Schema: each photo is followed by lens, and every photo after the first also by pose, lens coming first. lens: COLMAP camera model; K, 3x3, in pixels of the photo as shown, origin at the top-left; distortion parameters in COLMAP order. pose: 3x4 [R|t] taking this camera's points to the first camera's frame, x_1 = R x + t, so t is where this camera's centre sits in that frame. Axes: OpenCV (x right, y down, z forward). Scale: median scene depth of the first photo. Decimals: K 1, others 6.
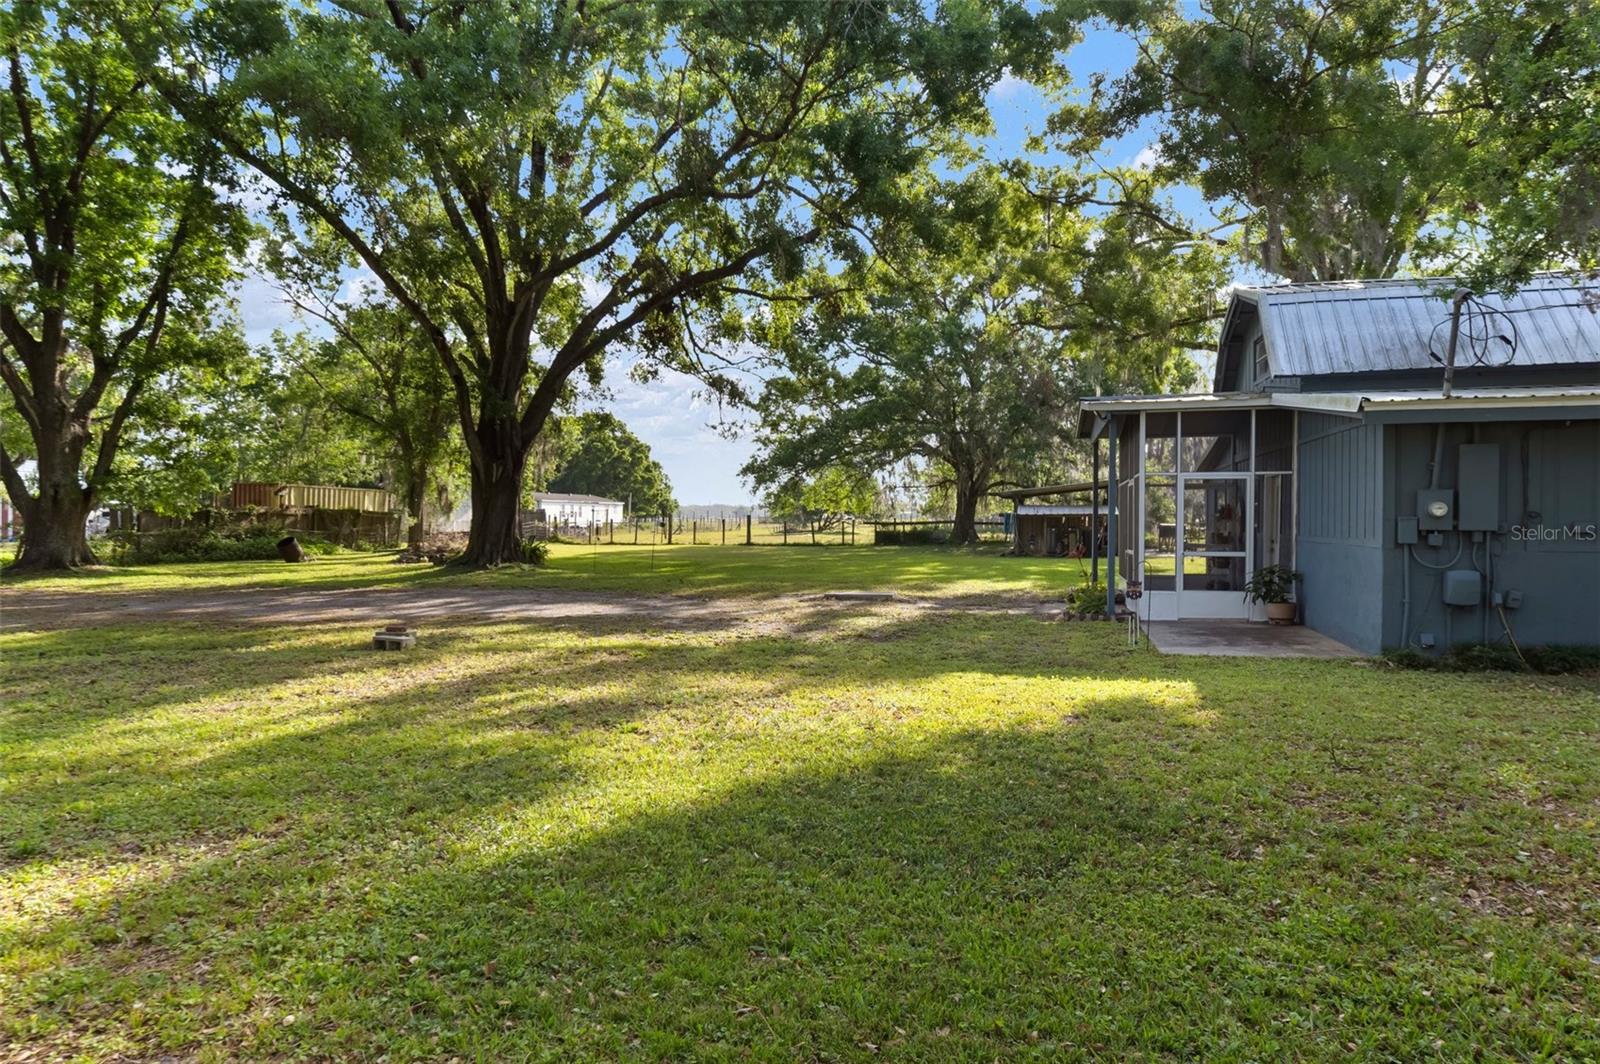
lens RADIAL K [[1003.7, 0, 800.5], [0, 1003.7, 533.0], [0, 0, 1]] dist [0.031966, -0.002075]
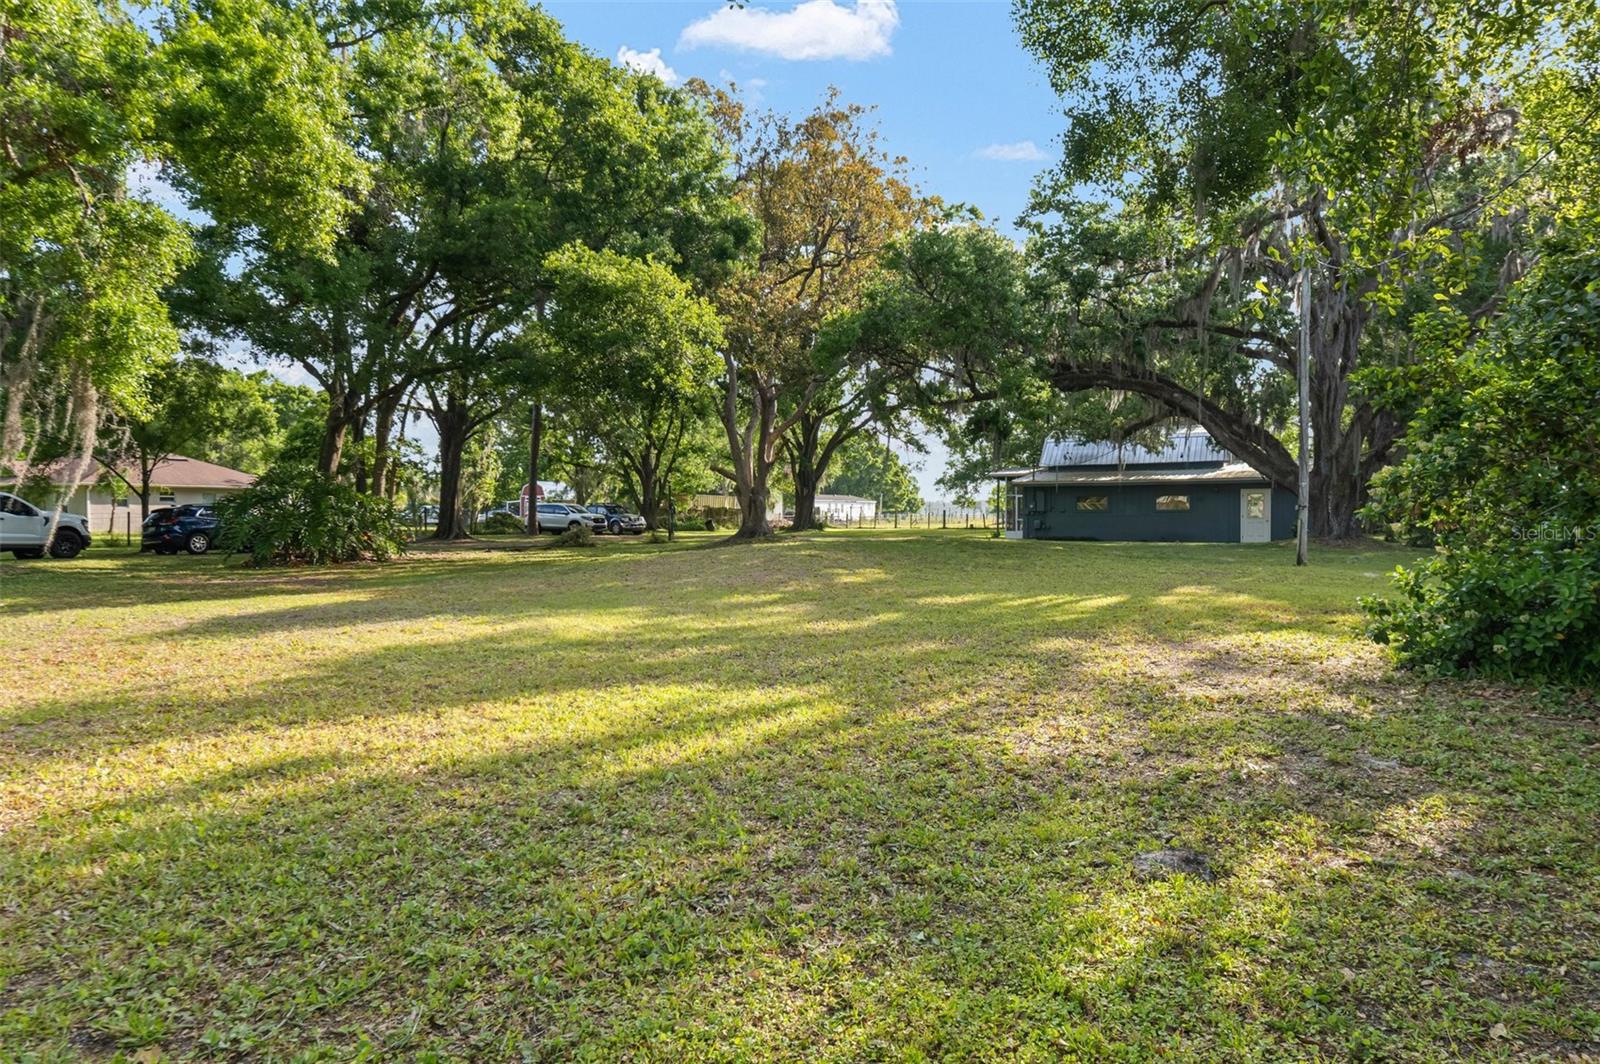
lens RADIAL K [[1003.7, 0, 799.6], [0, 1003.7, 529.2], [0, 0, 1]] dist [0.031966, -0.002075]
pose [[0.966576, 0.001218, -0.256378, 0.068149], [-0.001497, 0.999998, -0.000893, 0.007484], [0.256376, 0.001247, 0.966576, -0.302475]]
